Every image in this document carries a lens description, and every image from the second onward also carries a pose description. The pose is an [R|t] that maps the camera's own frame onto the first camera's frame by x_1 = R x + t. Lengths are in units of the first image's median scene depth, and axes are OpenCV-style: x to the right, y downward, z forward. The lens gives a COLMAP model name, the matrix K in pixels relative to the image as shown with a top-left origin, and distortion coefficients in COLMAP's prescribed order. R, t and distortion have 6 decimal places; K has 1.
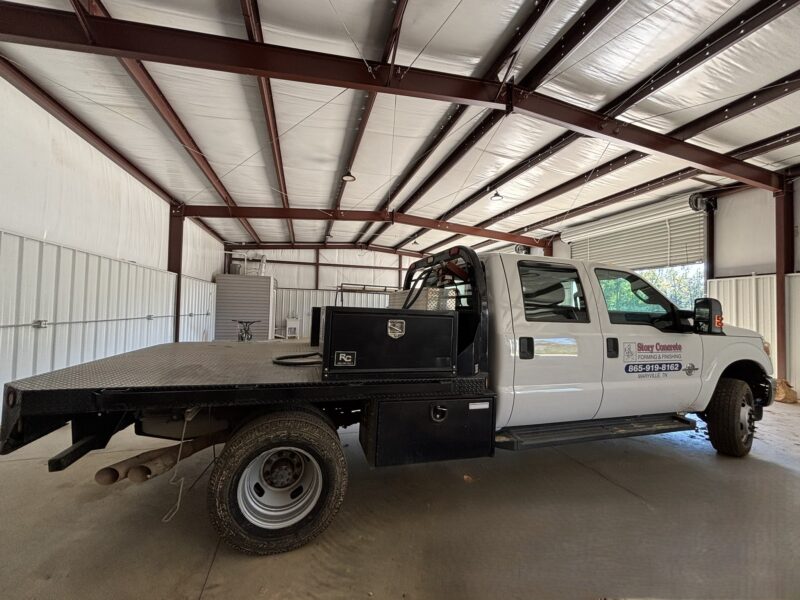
lens RADIAL K [[322.2, 0, 401.3], [0, 322.2, 297.4], [0, 0, 1]] dist [-0.001989, -0.000153]
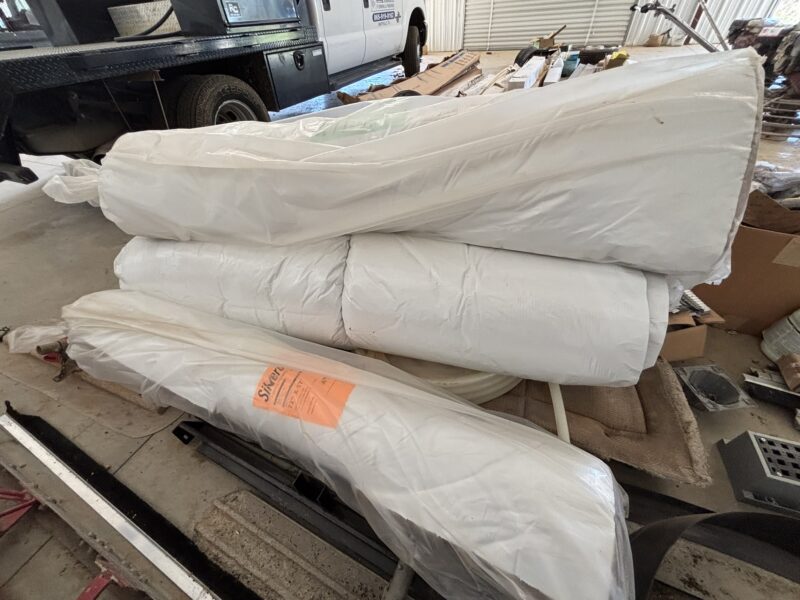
lens RADIAL K [[322.2, 0, 400.7], [0, 322.2, 300.0], [0, 0, 1]] dist [-0.001989, -0.000153]
pose [[0.635333, -0.568099, 0.523082, -0.721202], [0.049434, 0.705889, 0.706595, 0.100714], [-0.770654, -0.423066, 0.476558, -0.340816]]
